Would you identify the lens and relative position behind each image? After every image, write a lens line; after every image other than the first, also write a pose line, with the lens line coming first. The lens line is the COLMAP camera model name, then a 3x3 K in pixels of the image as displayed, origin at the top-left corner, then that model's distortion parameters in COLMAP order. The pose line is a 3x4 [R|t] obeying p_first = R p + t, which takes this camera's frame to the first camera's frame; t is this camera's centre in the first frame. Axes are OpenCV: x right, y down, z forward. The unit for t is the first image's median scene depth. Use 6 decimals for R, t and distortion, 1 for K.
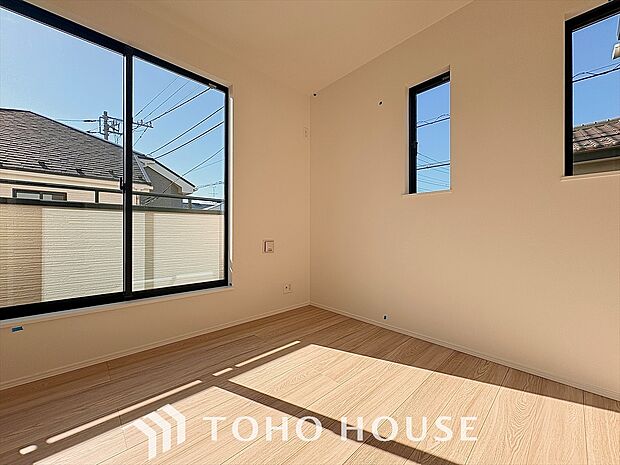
lens RADIAL K [[245.6, 0, 310.0], [0, 245.6, 232.5], [0, 0, 1]] dist [-0.000797, -0.000230]
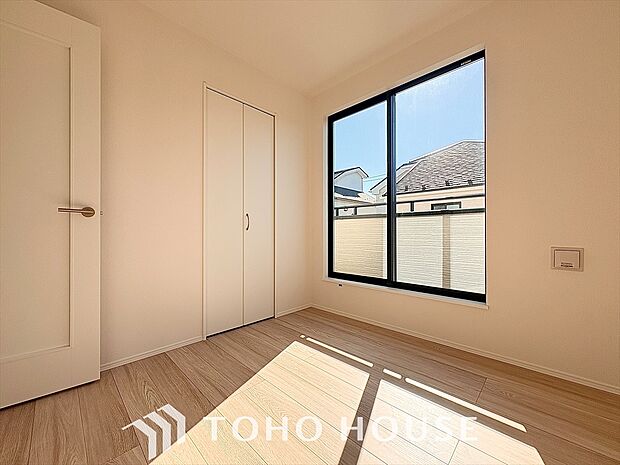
lens RADIAL K [[248.6, 0, 310.0], [0, 248.6, 232.5], [0, 0, 1]] dist [0.002865, -0.000031]
pose [[0.044335, -0.005748, -0.999000, 0.492114], [-0.003760, 0.999975, -0.005921, -0.000009], [0.999010, 0.004019, 0.044312, 0.469307]]
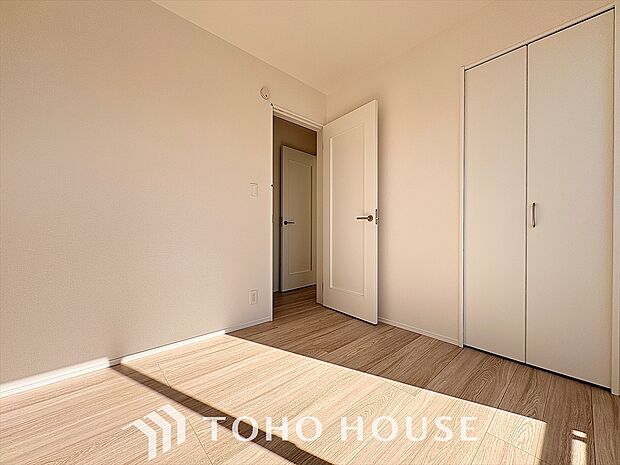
lens RADIAL K [[248.6, 0, 310.0], [0, 248.6, 232.5], [0, 0, 1]] dist [0.002865, -0.000031]
pose [[-0.999751, -0.006507, 0.021328, 0.012687], [-0.006281, 0.999924, 0.010646, -0.005312], [-0.021396, 0.010509, -0.999716, 1.033103]]
